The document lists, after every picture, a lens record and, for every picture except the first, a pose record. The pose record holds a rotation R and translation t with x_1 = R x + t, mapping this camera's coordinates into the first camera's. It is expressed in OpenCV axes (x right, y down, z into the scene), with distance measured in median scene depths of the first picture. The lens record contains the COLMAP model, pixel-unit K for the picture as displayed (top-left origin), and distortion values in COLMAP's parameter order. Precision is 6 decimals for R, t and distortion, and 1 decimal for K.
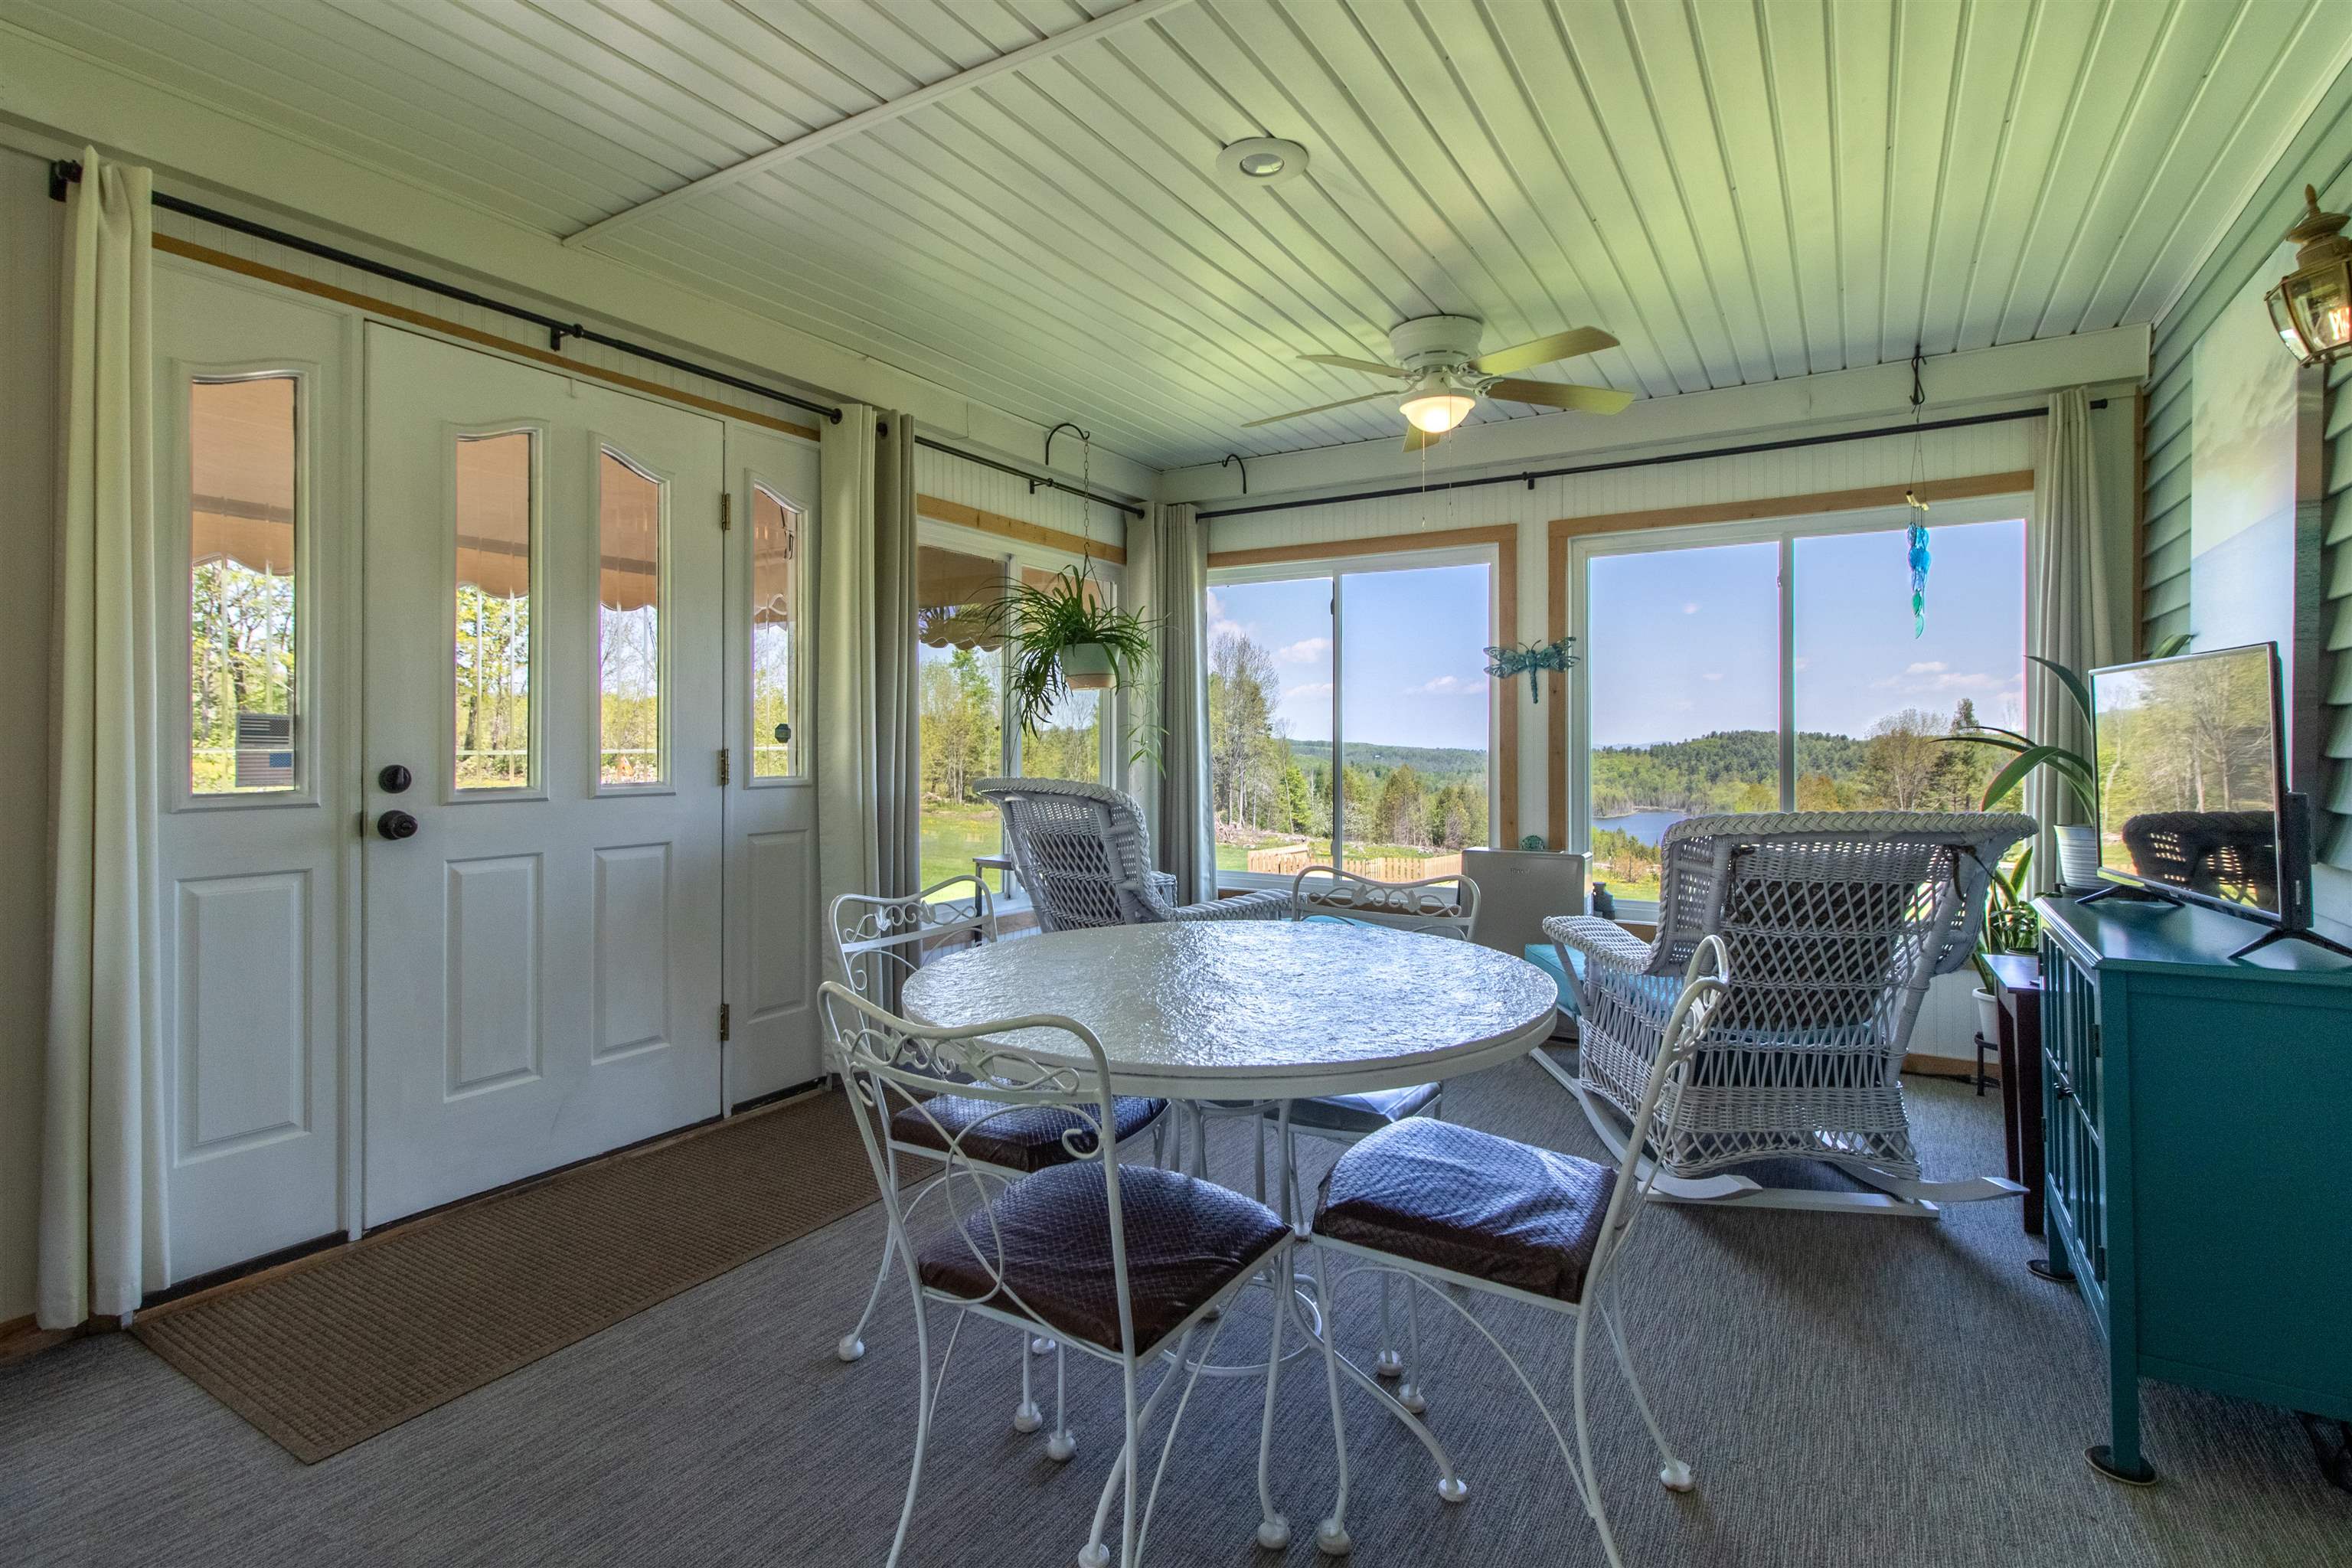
lens RADIAL K [[1115.4, 0, 1216.4], [0, 1115.4, 739.6], [0, 0, 1]] dist [0.003083, 0.000252]
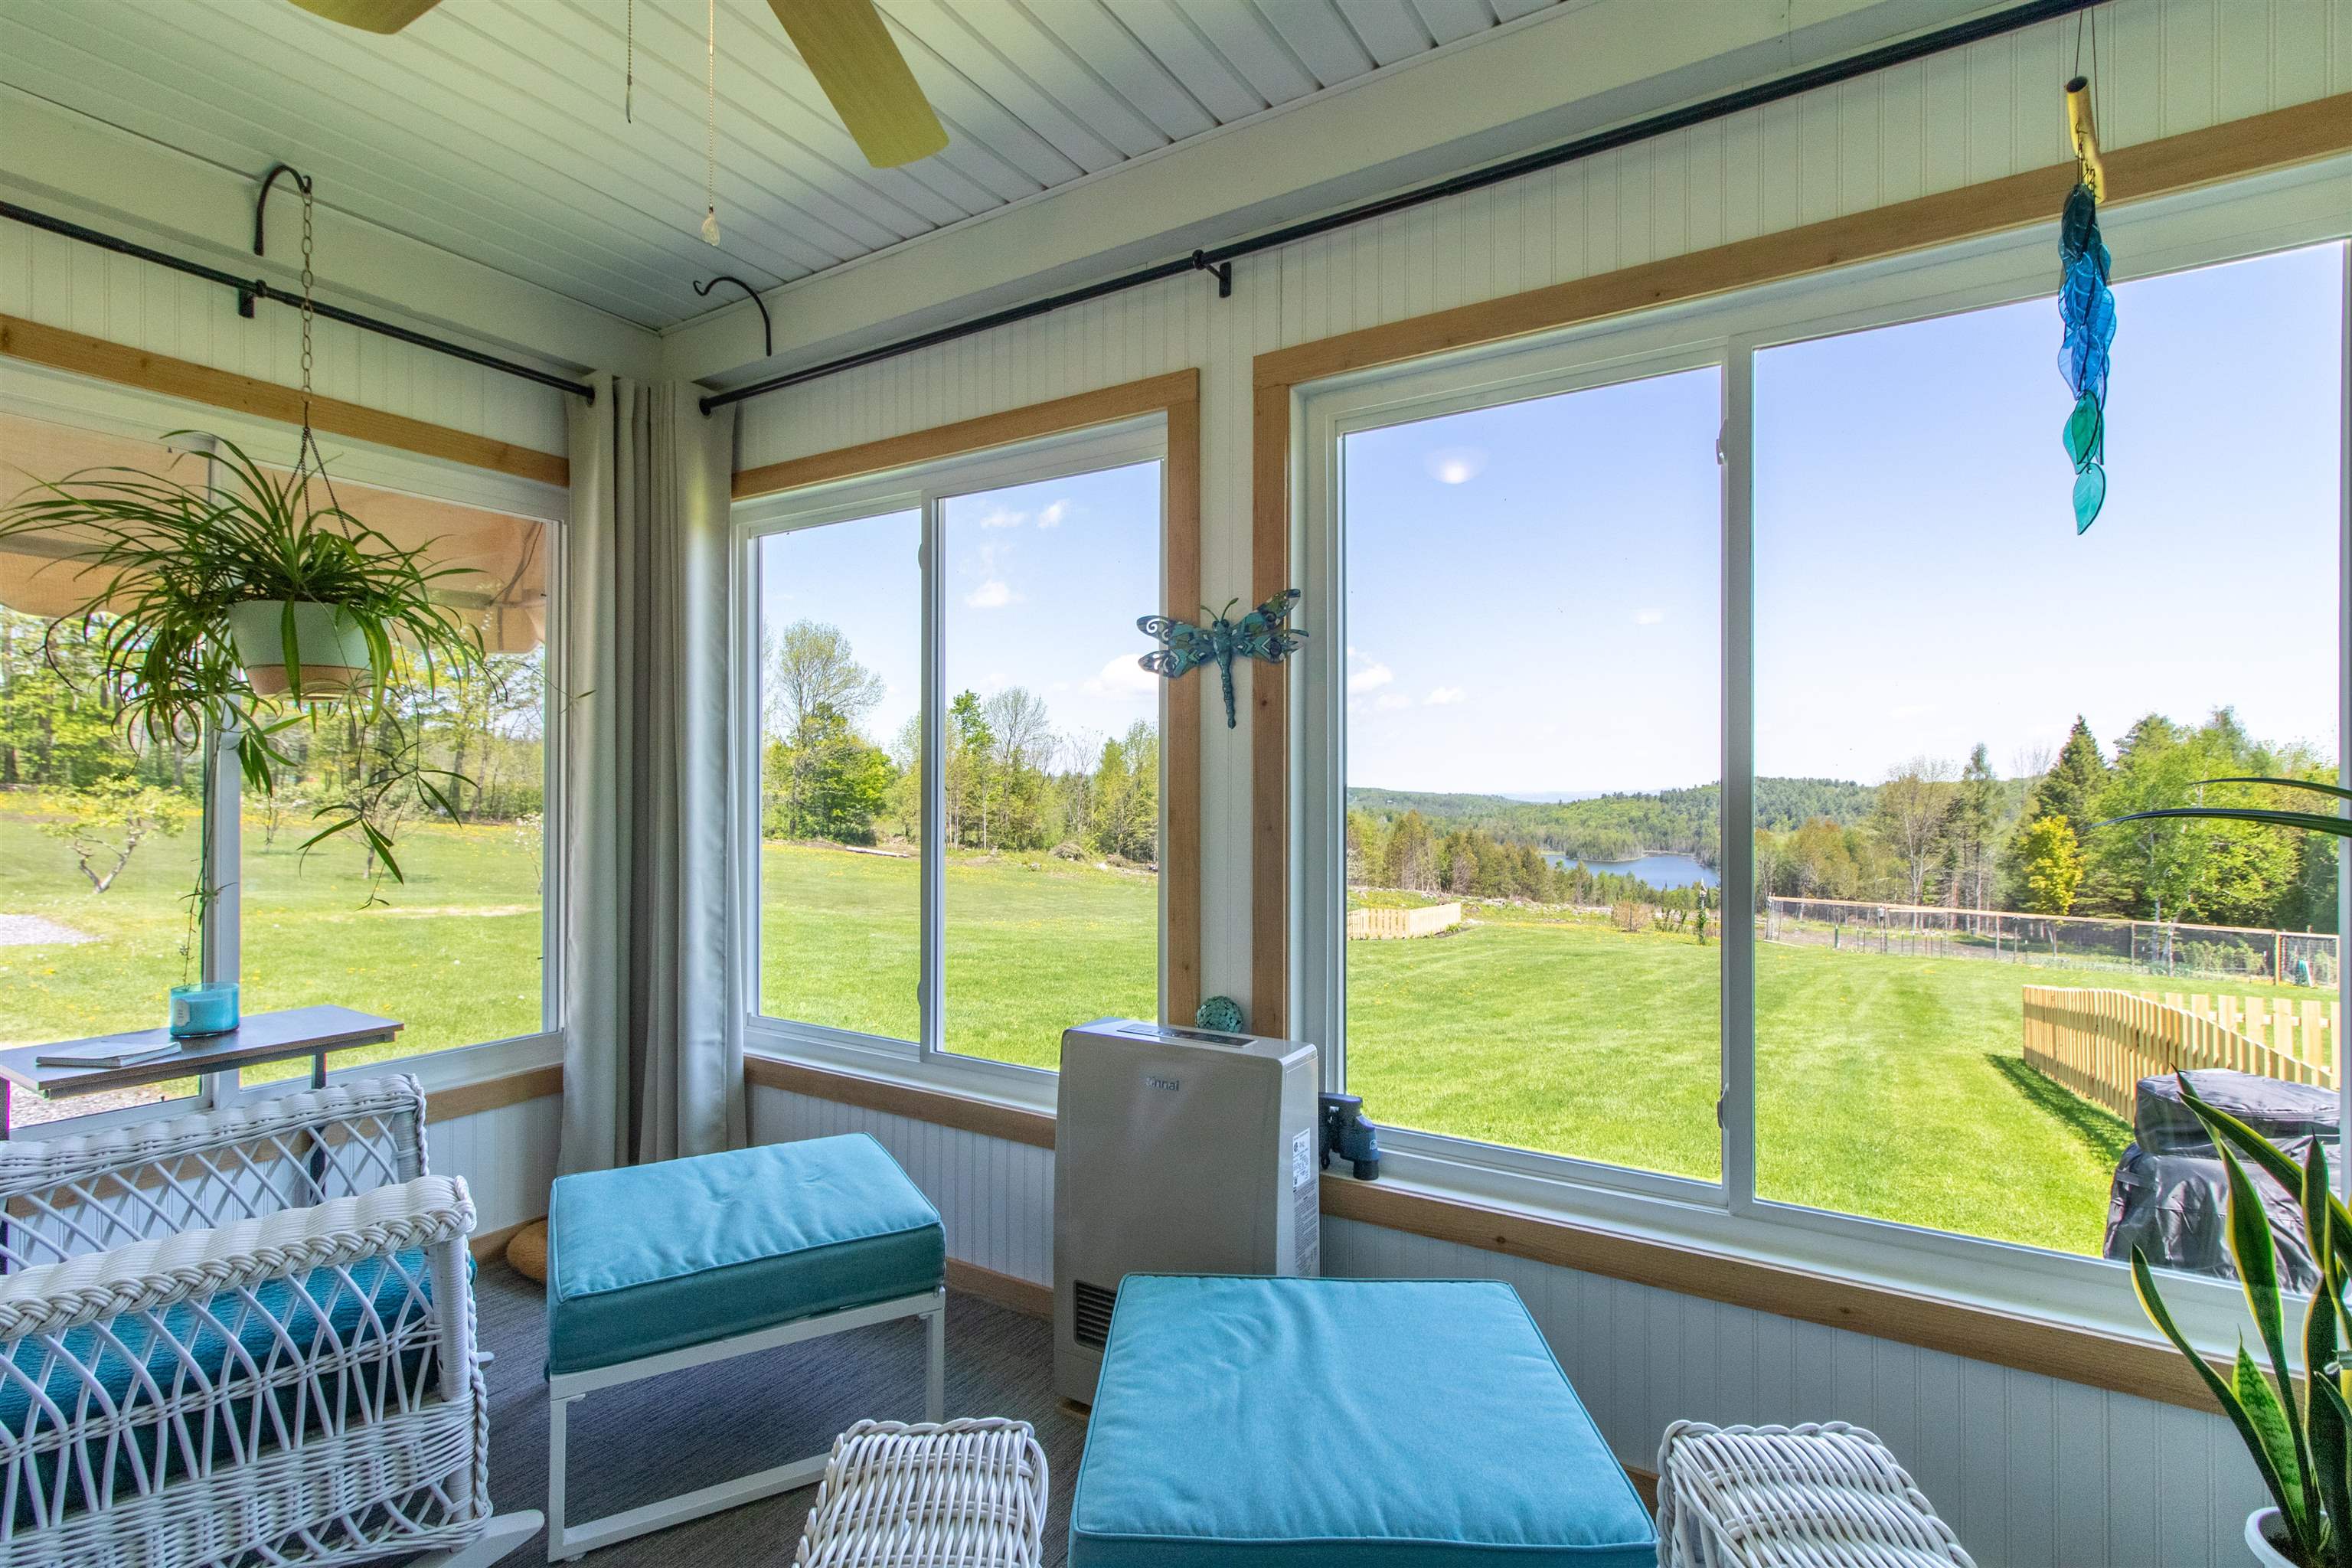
lens RADIAL K [[1097.3, 0, 1190.7], [0, 1097.3, 760.8], [0, 0, 1]] dist [0.002601, -0.000233]
pose [[0.999528, 0.000964, -0.030717, 0.281601], [-0.001640, 0.999757, -0.022000, -0.007579], [0.030688, 0.022040, 0.999286, 0.516158]]
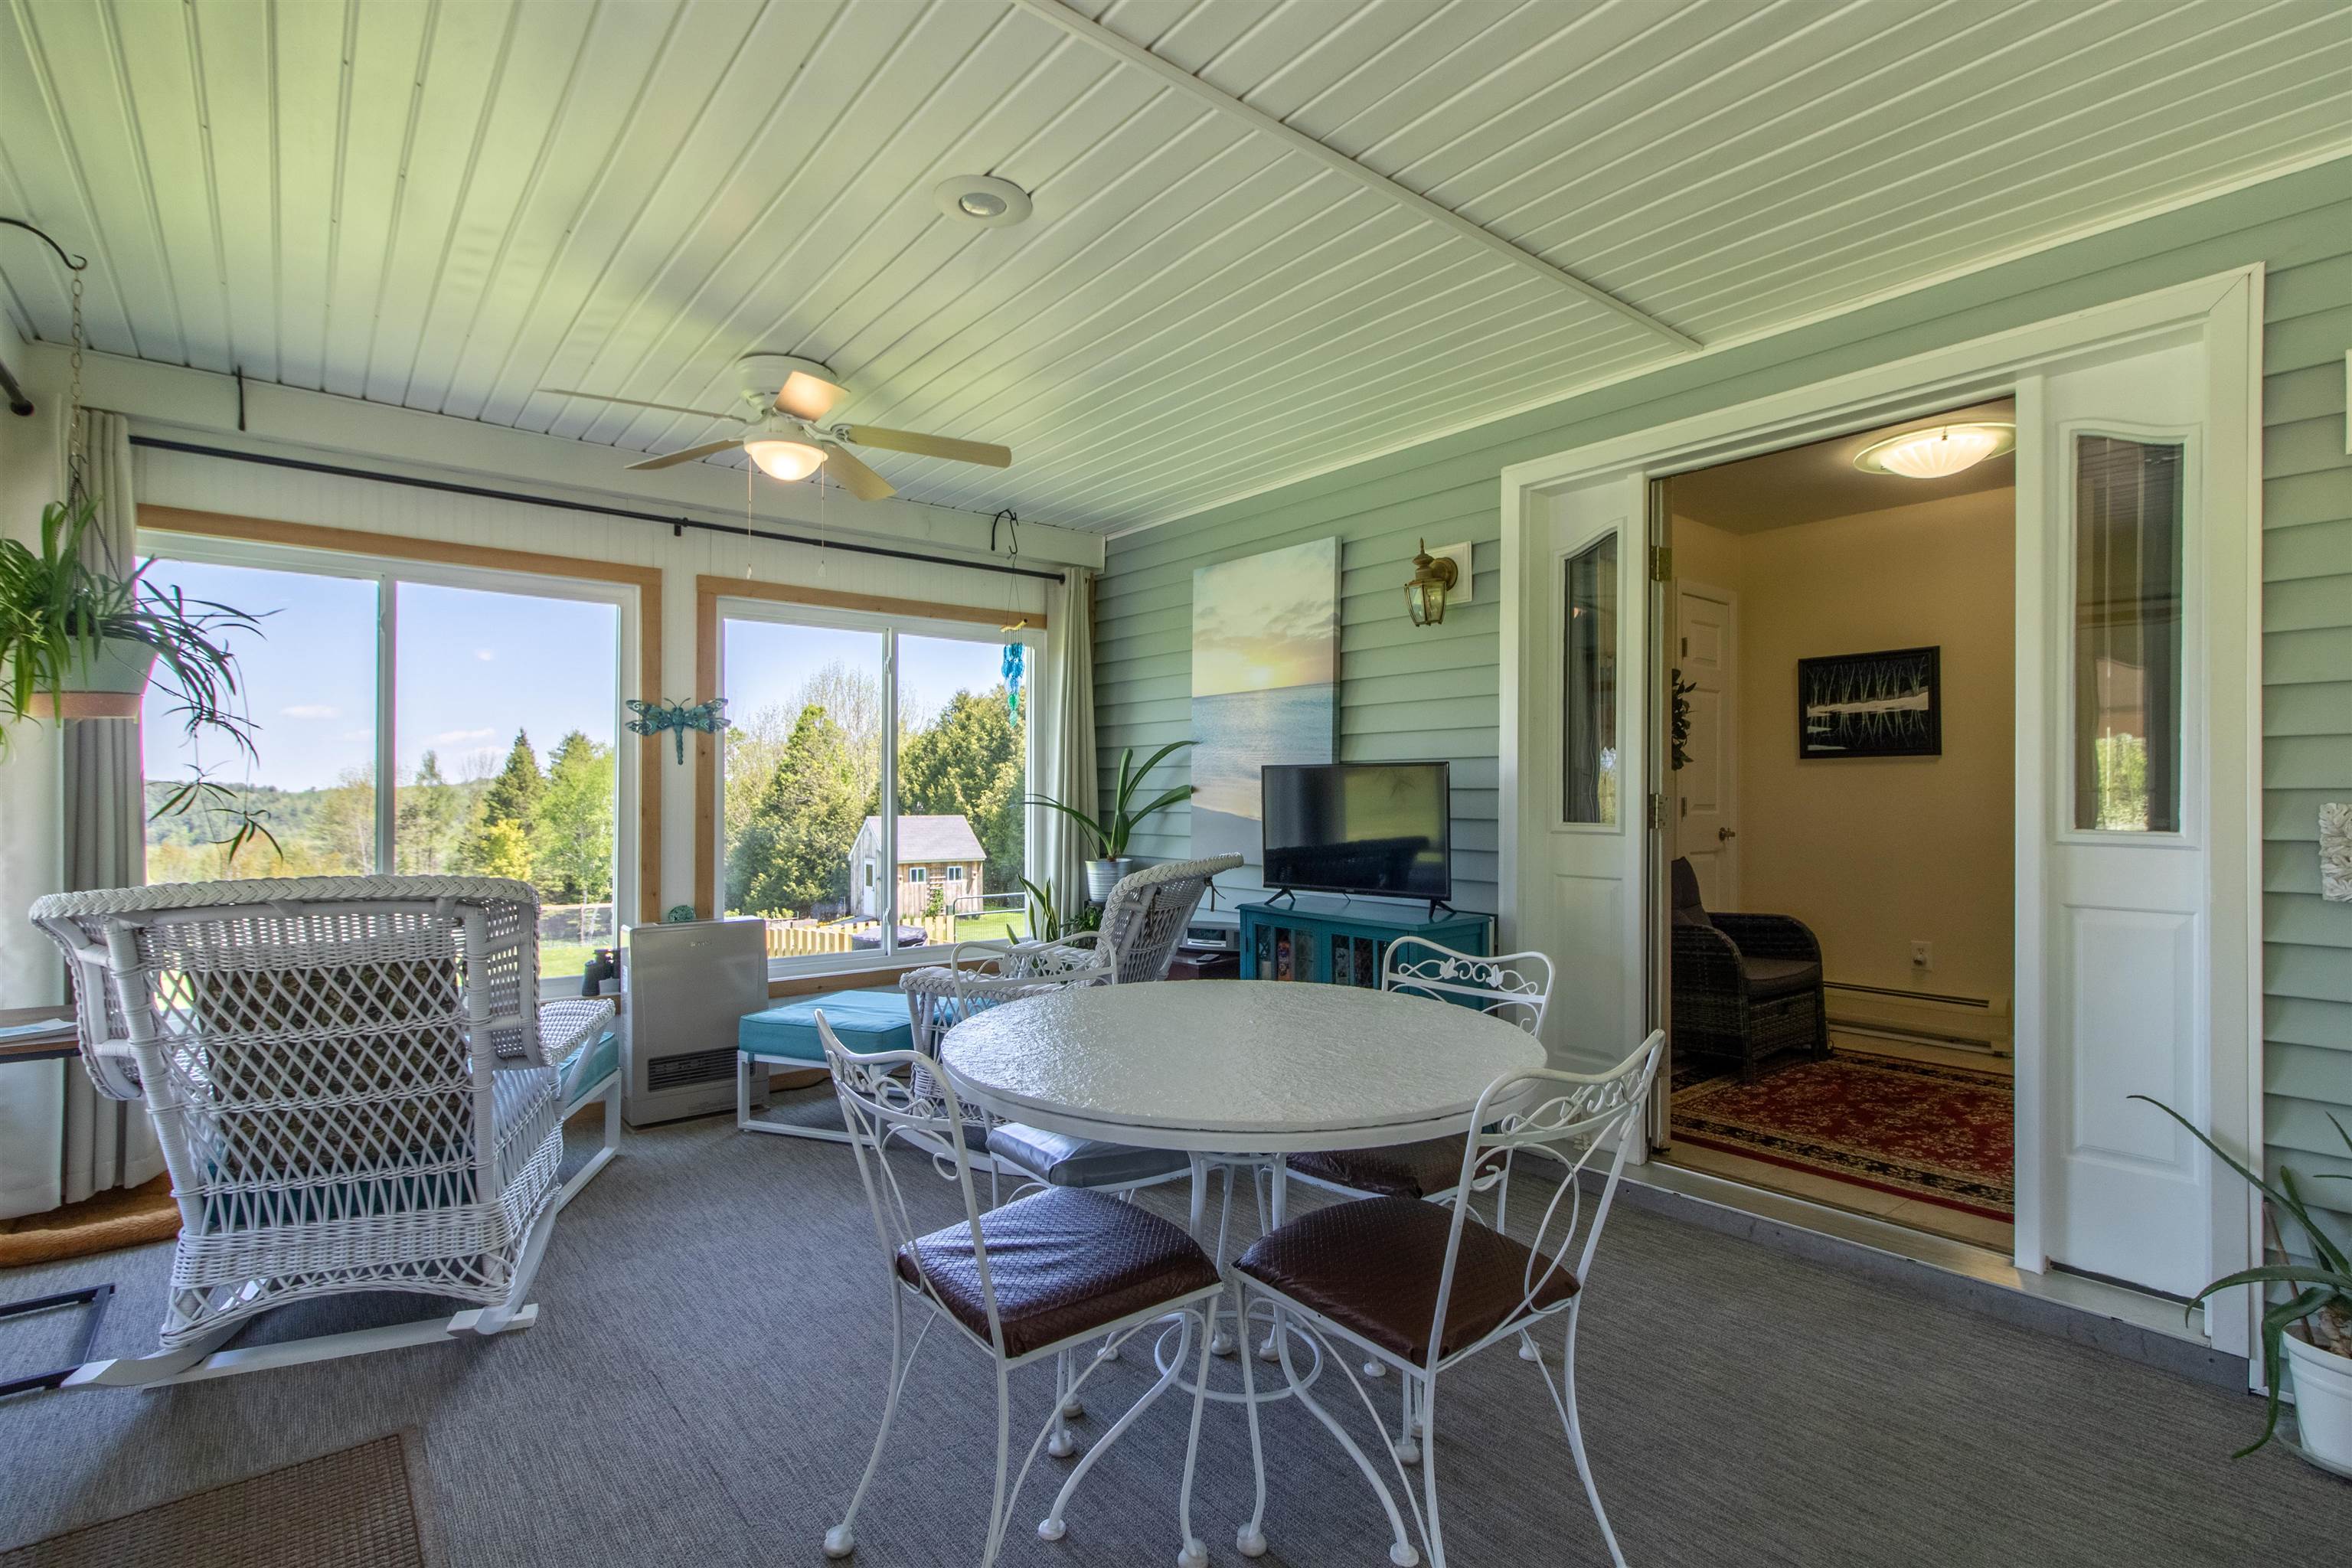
lens RADIAL K [[1082.2, 0, 1190.1], [0, 1082.2, 769.0], [0, 0, 1]] dist [-0.001603, -0.000053]
pose [[0.358646, 0.025799, 0.933117, -0.405057], [-0.005471, 0.999659, -0.025536, -0.007980], [-0.933458, 0.004053, 0.358665, 0.273867]]
